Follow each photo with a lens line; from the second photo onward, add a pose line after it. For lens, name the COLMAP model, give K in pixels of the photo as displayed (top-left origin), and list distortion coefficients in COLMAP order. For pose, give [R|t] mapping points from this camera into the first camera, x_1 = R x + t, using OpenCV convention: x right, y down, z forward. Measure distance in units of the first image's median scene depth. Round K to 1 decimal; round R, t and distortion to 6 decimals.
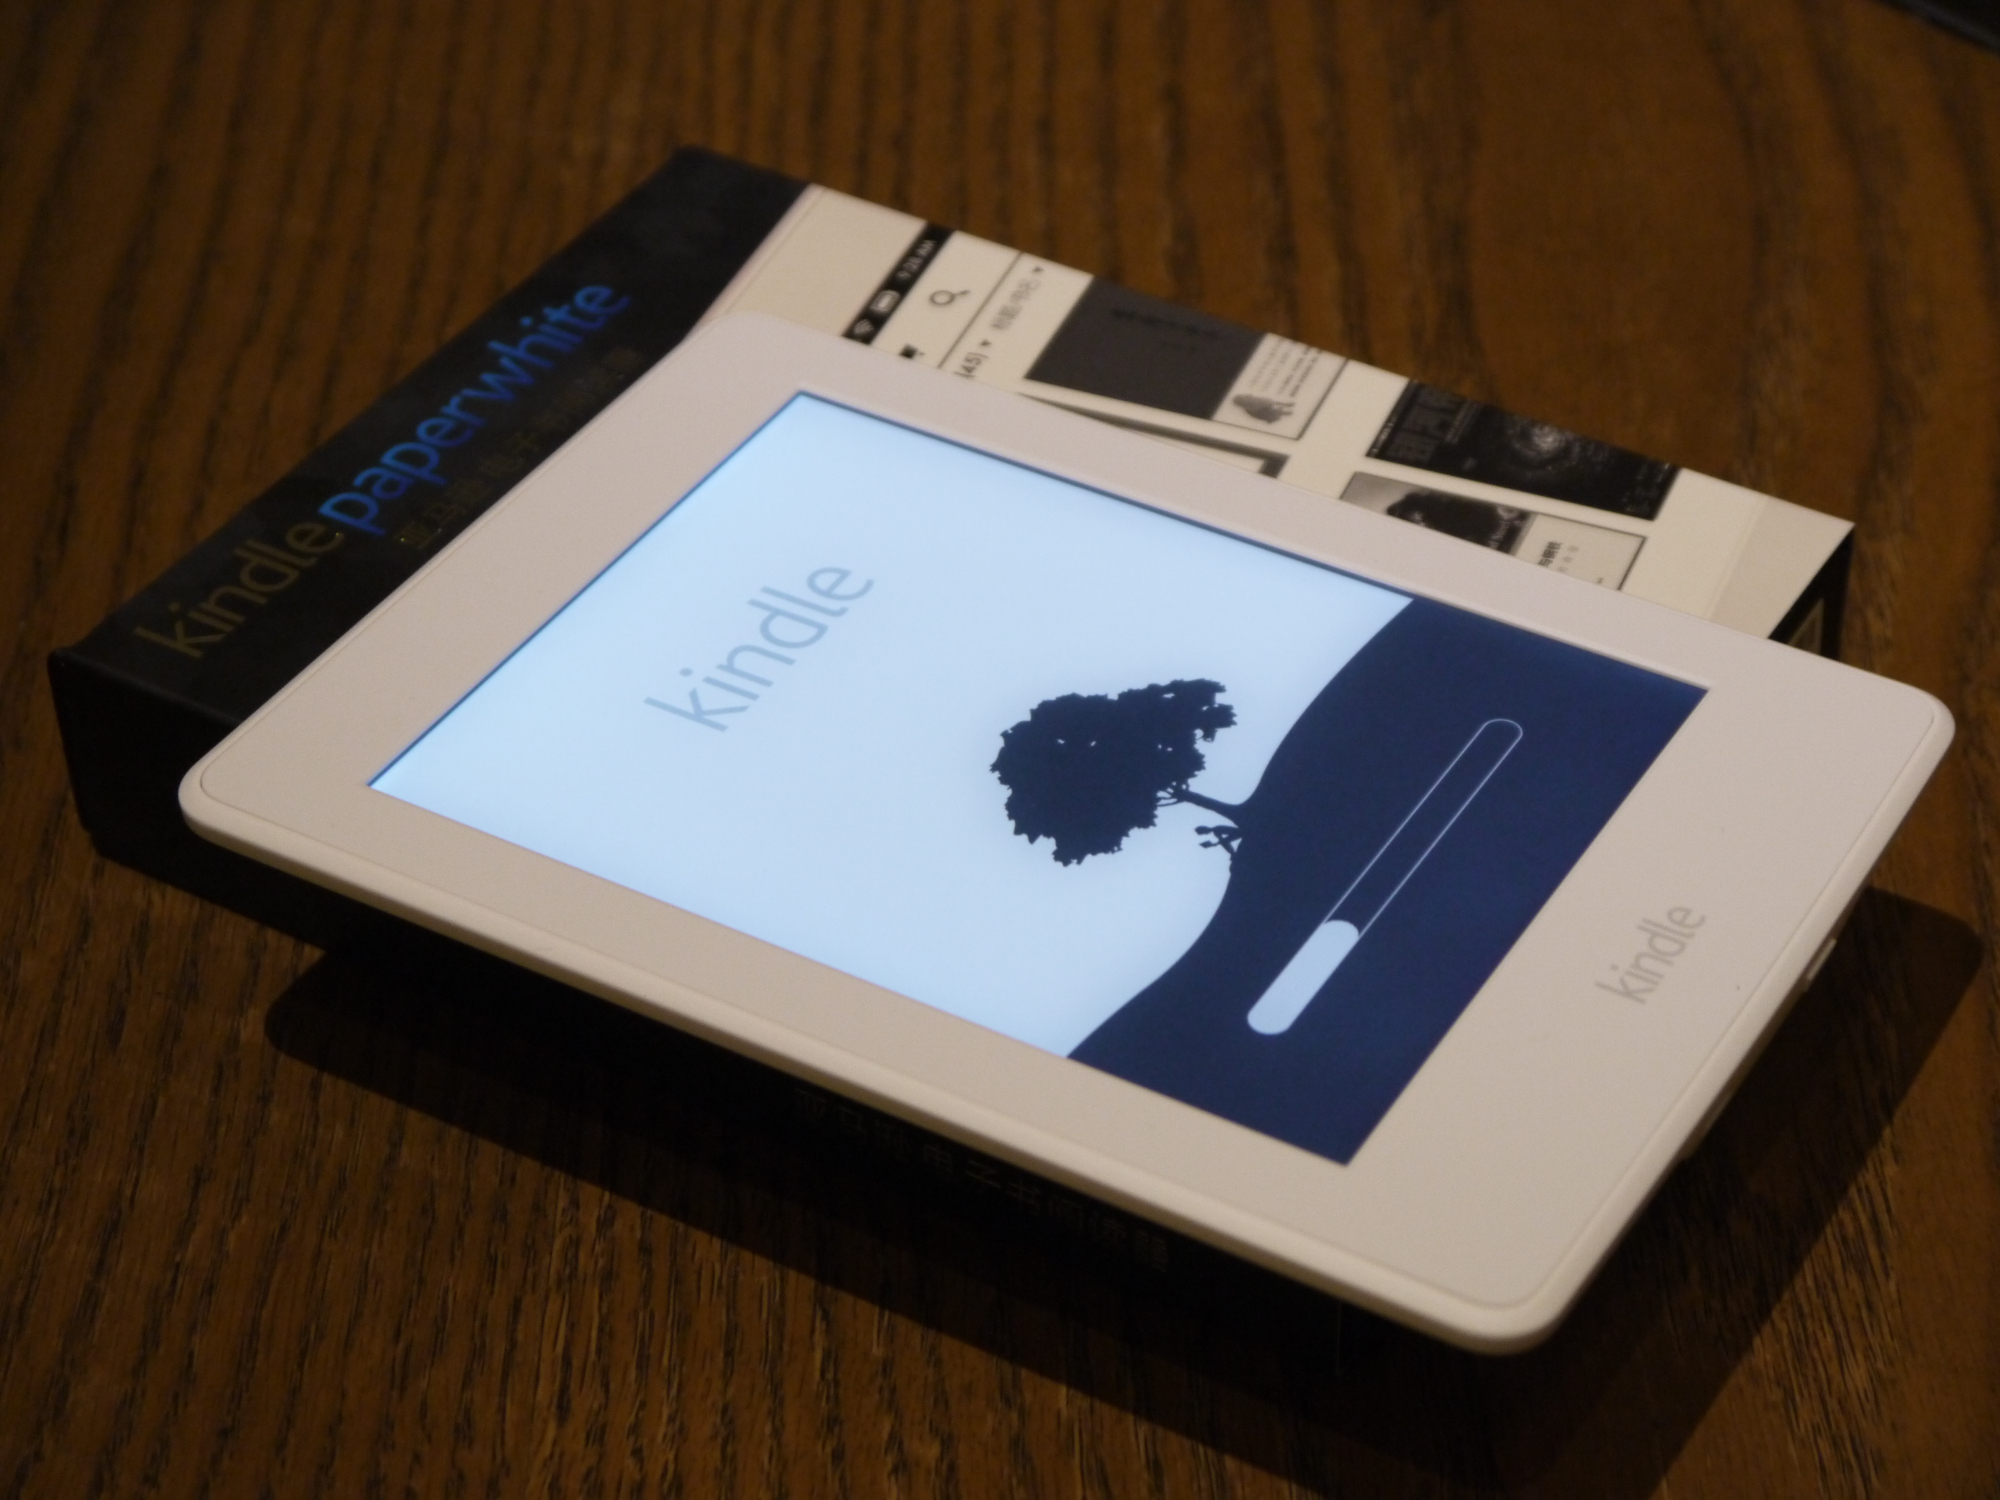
lens RADIAL K [[4562.1, 0, 1000.0], [0, 4562.1, 750.0], [0, 0, 1]] dist [0.020491, 0.472844]
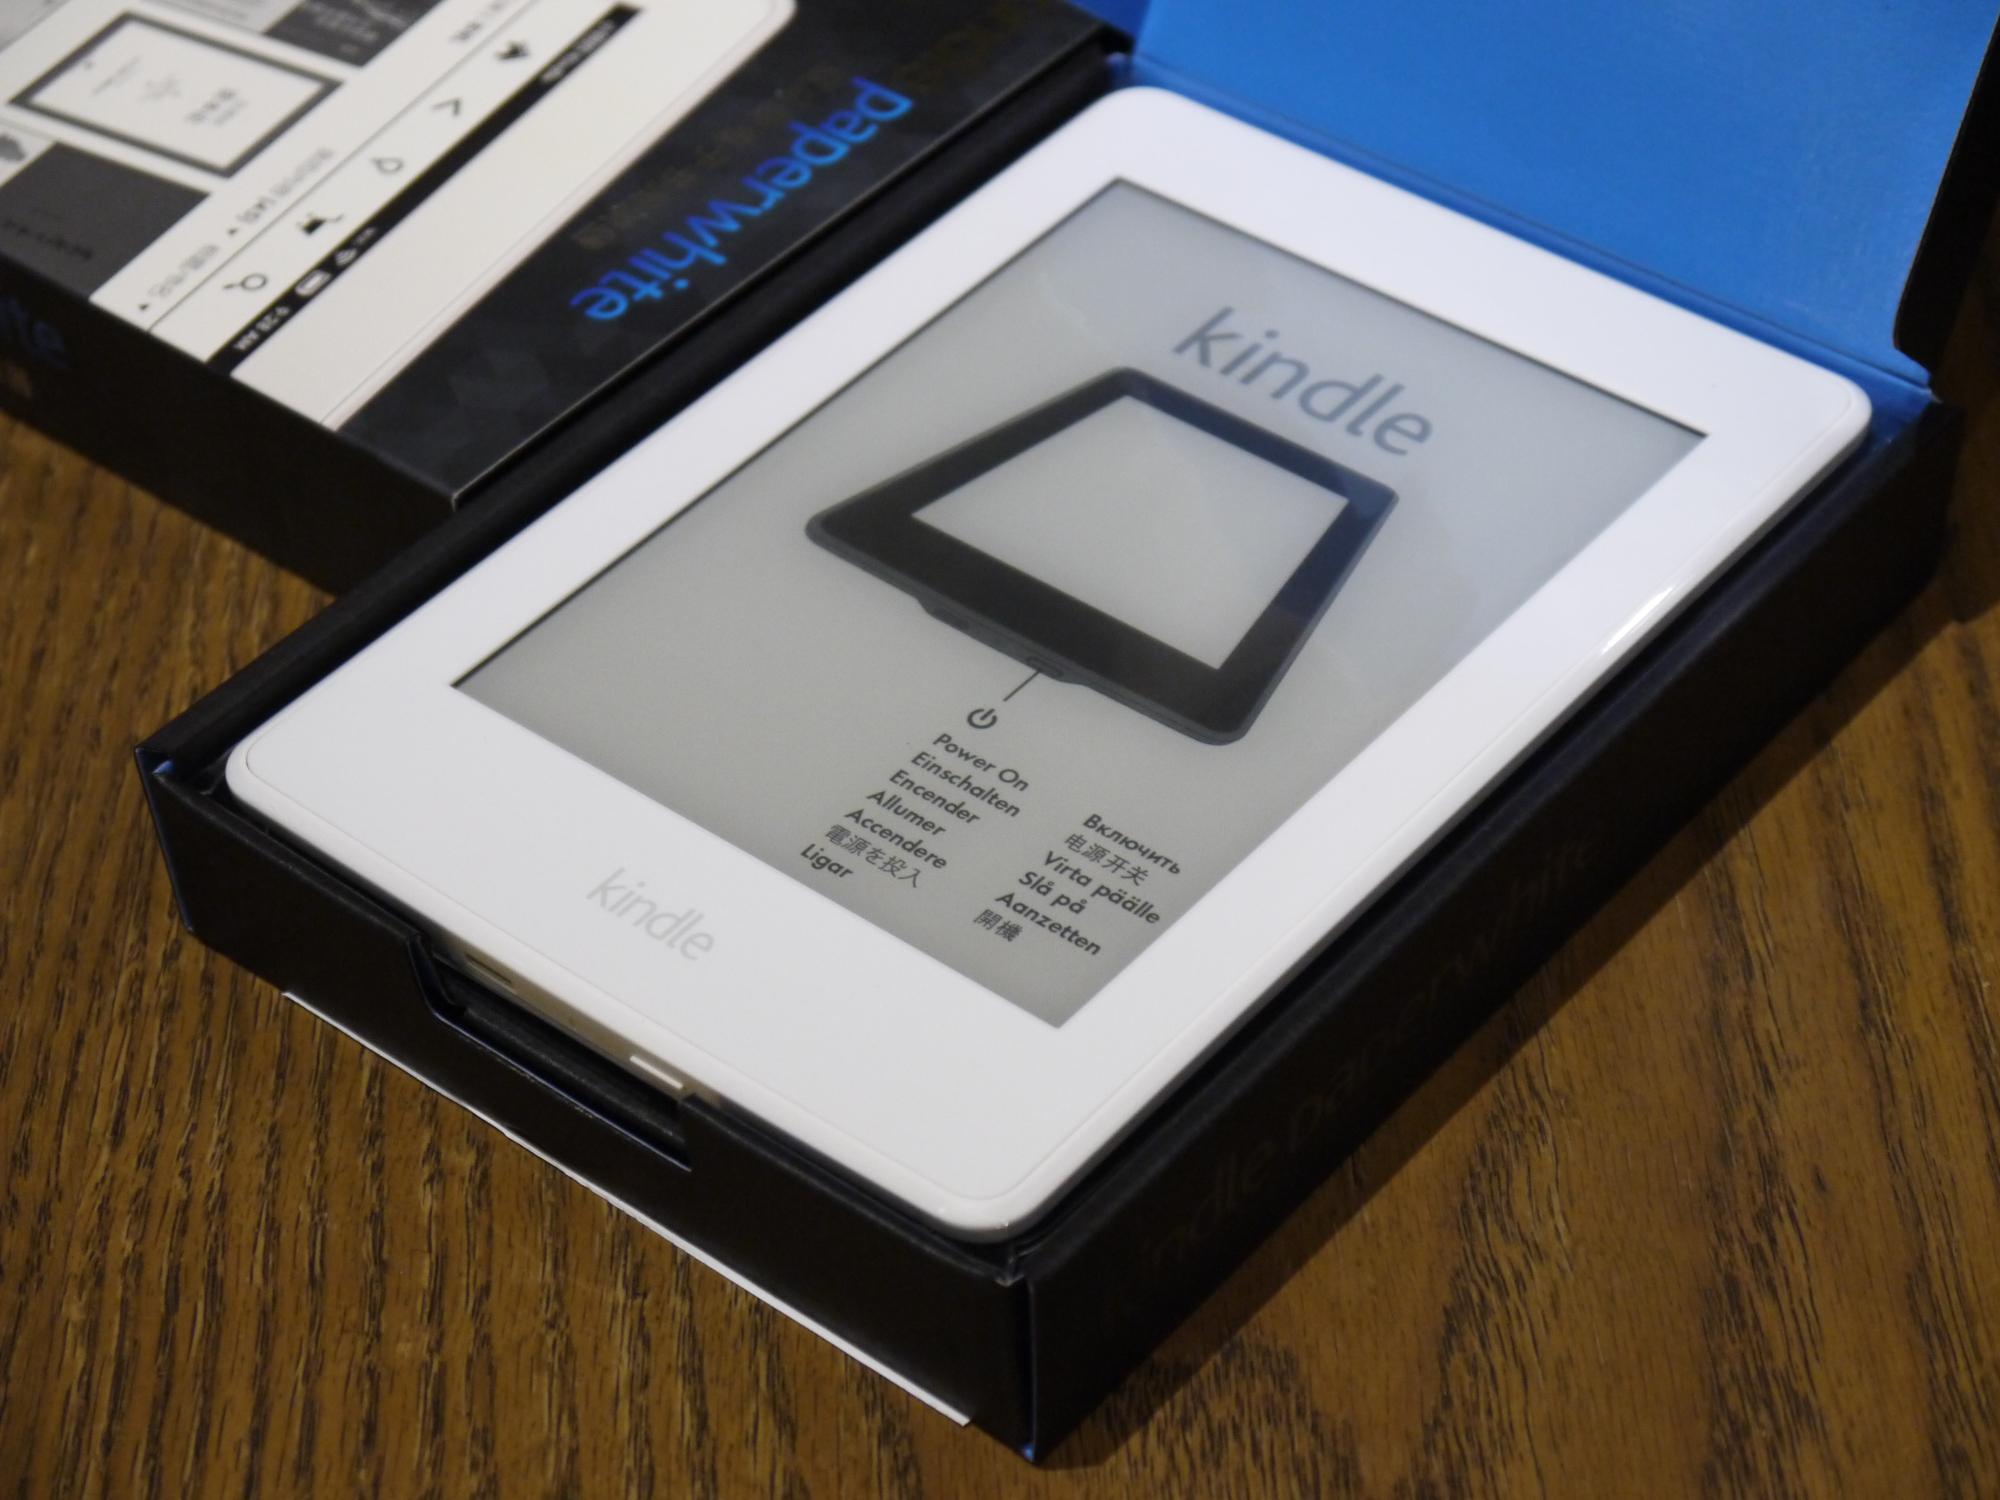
lens RADIAL K [[4562.1, 0, 1000.0], [0, 4562.1, 750.0], [0, 0, 1]] dist [0.020491, 0.472844]
pose [[-0.987222, -0.067556, 0.144320, -0.316590], [0.136659, 0.106852, 0.984839, -1.025239], [-0.081952, 0.991977, -0.096255, 1.189367]]
